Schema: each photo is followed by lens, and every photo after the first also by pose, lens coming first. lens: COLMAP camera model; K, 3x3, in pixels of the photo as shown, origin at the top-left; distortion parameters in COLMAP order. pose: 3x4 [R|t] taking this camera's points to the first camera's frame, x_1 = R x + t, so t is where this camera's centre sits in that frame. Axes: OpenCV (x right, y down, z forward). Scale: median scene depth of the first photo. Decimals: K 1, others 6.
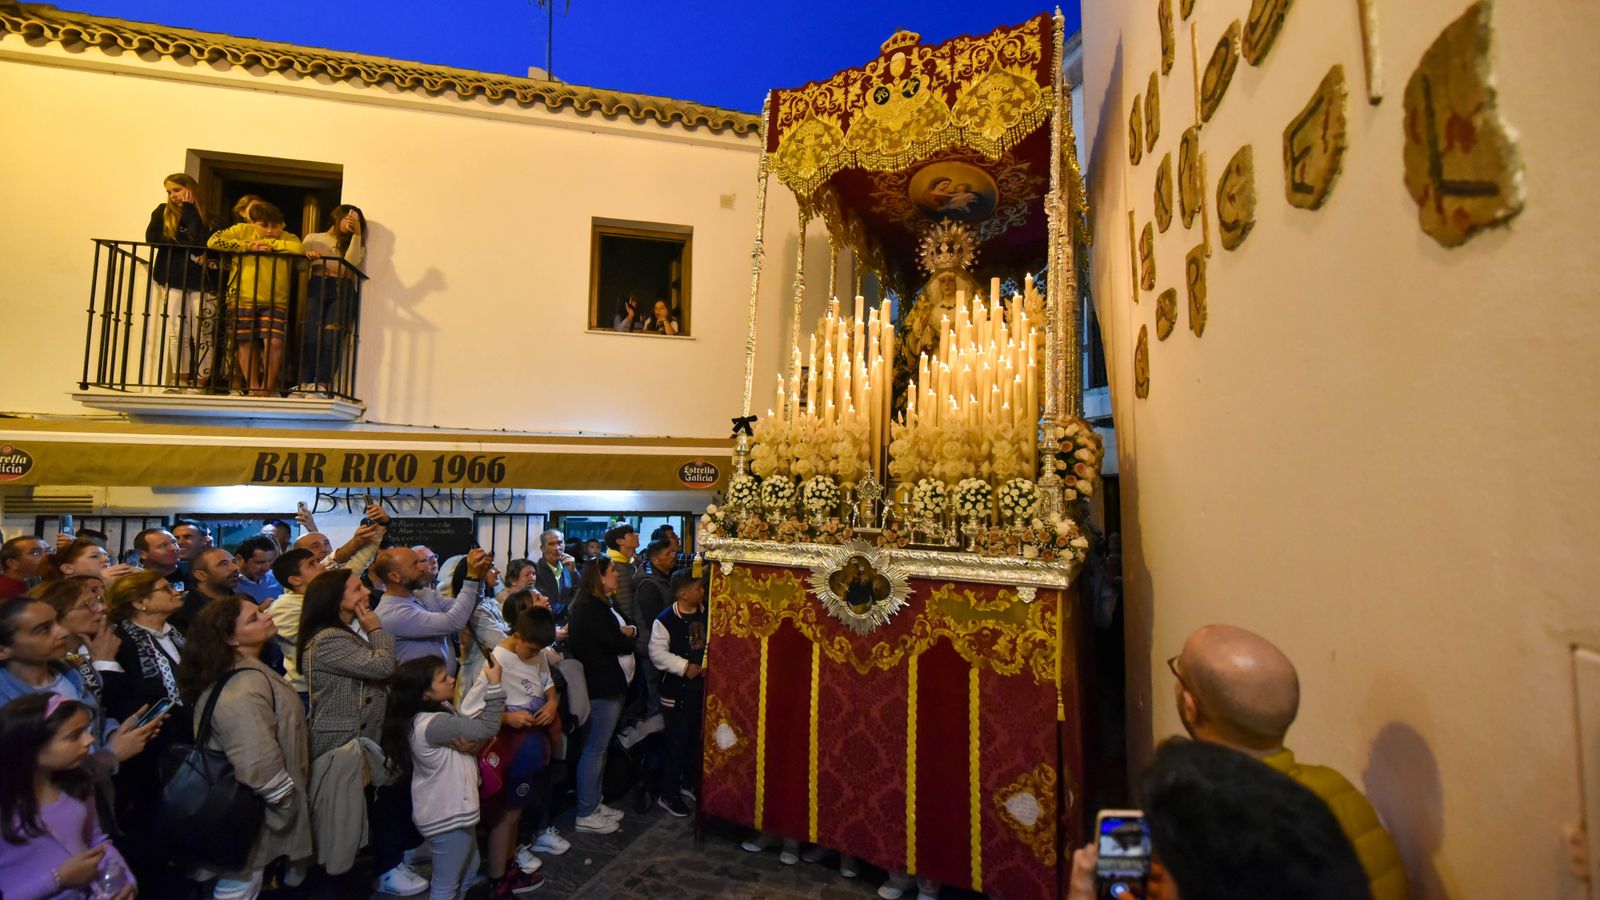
lens RADIAL K [[636.3, 0, 797.6], [0, 636.3, 442.2], [0, 0, 1]] dist [-0.010441, -0.000021]
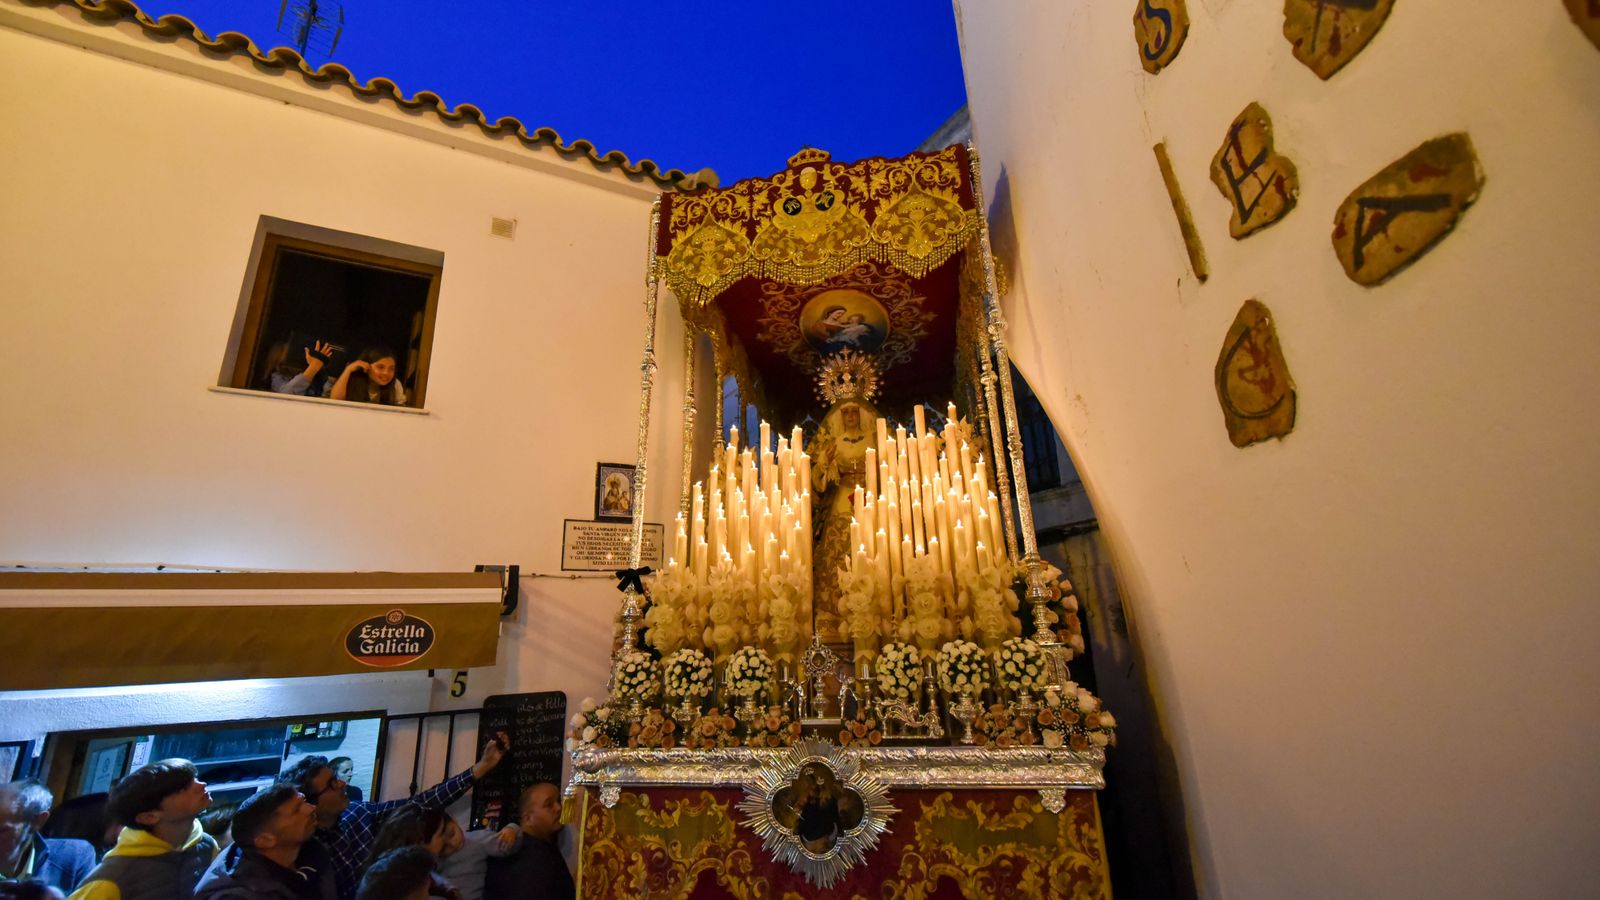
lens RADIAL K [[649.5, 0, 800.0], [0, 649.5, 450.0], [0, 0, 1]] dist [-0.000548, -0.000084]
pose [[0.965229, 0.021305, 0.260534, -0.104750], [0.036135, 0.976231, -0.213701, -0.006563], [-0.258894, 0.215685, 0.941517, 0.221989]]
